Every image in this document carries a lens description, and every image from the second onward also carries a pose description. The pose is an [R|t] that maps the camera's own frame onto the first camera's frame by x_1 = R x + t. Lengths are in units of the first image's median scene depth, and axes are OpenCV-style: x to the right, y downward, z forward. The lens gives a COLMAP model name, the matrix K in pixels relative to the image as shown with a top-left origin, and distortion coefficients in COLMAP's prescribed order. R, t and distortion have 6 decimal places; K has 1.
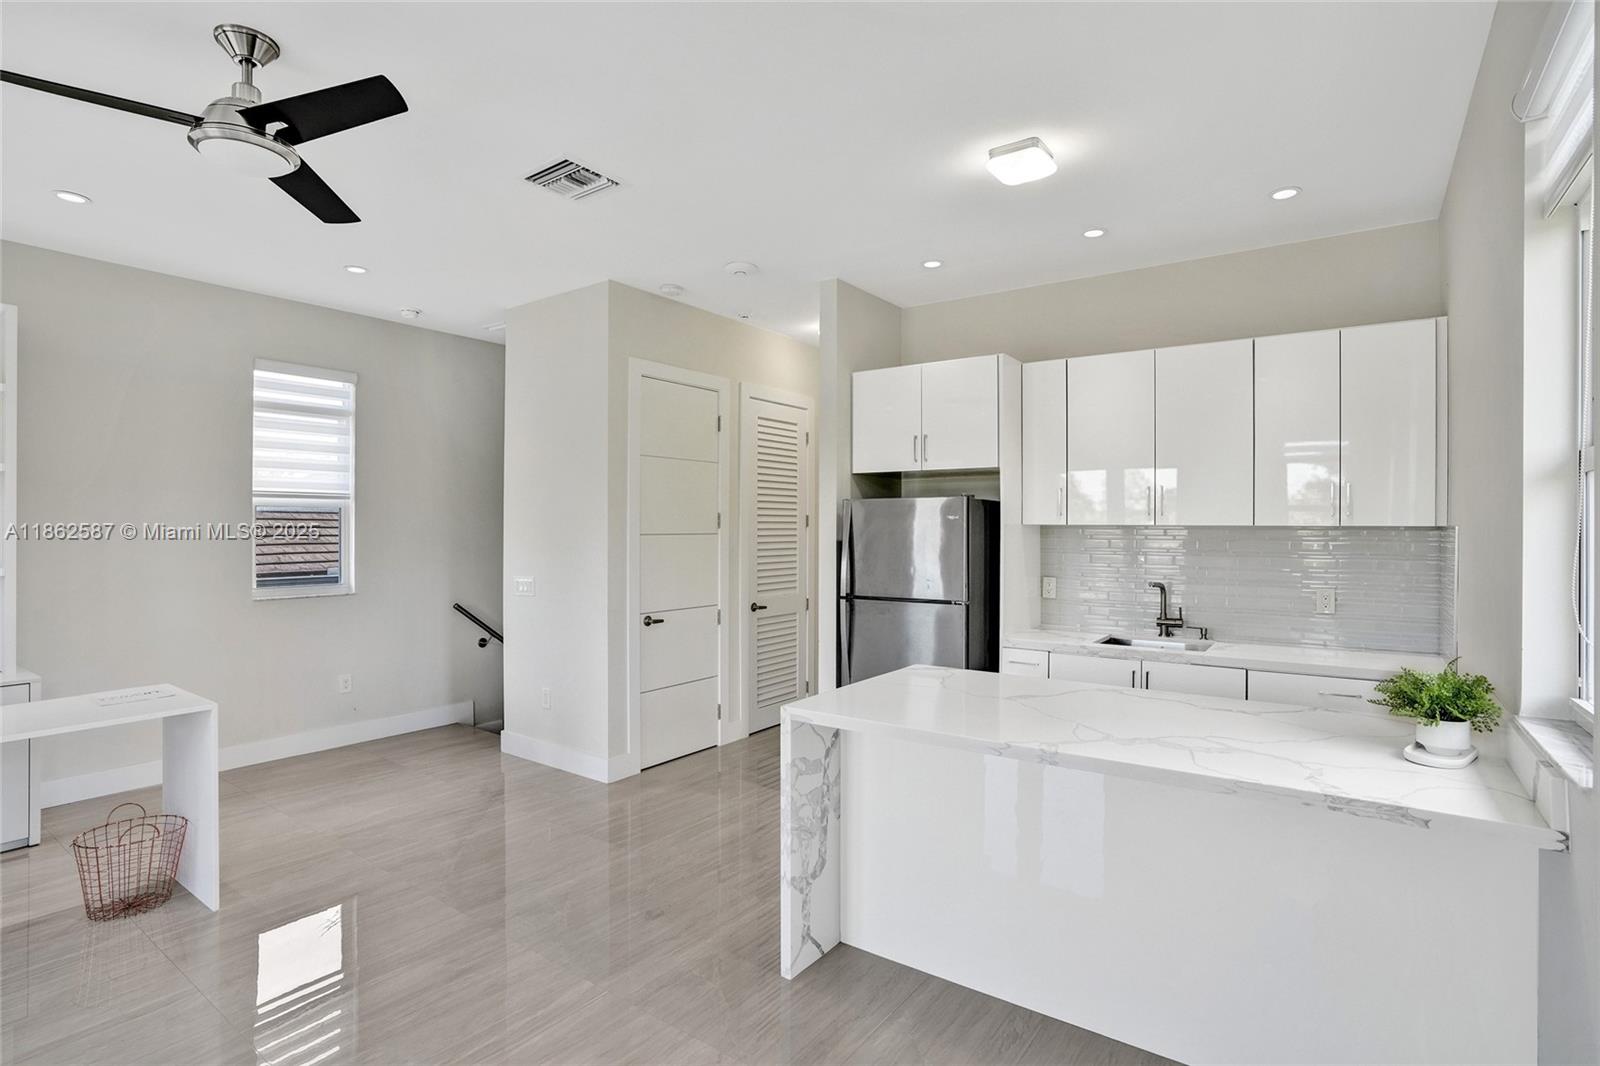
lens RADIAL K [[774.9, 0, 796.1], [0, 774.9, 516.8], [0, 0, 1]] dist [-0.084911, 0.053241]
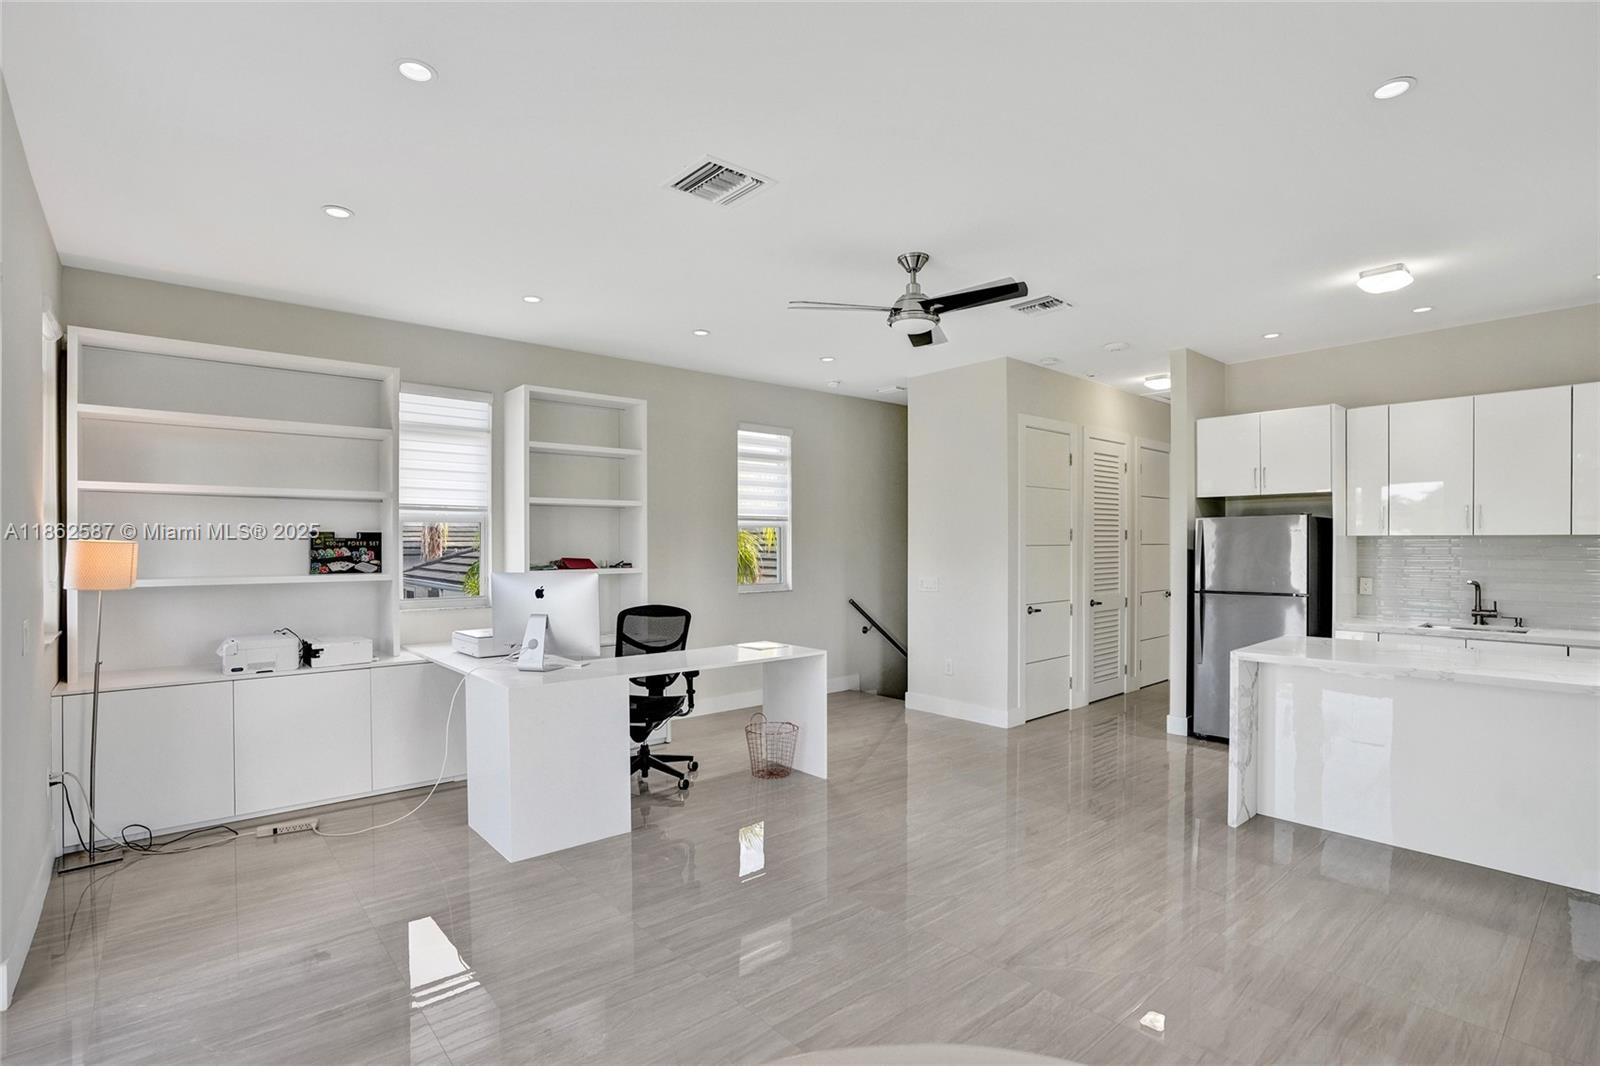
lens RADIAL K [[755.8, 0, 802.1], [0, 755.8, 539.7], [0, 0, 1]] dist [-0.065574, 0.025436]
pose [[0.973822, -0.005900, -0.227235, -0.292736], [0.007799, 0.999942, 0.007460, 0.000586], [0.227177, -0.009037, 0.973811, -0.370635]]
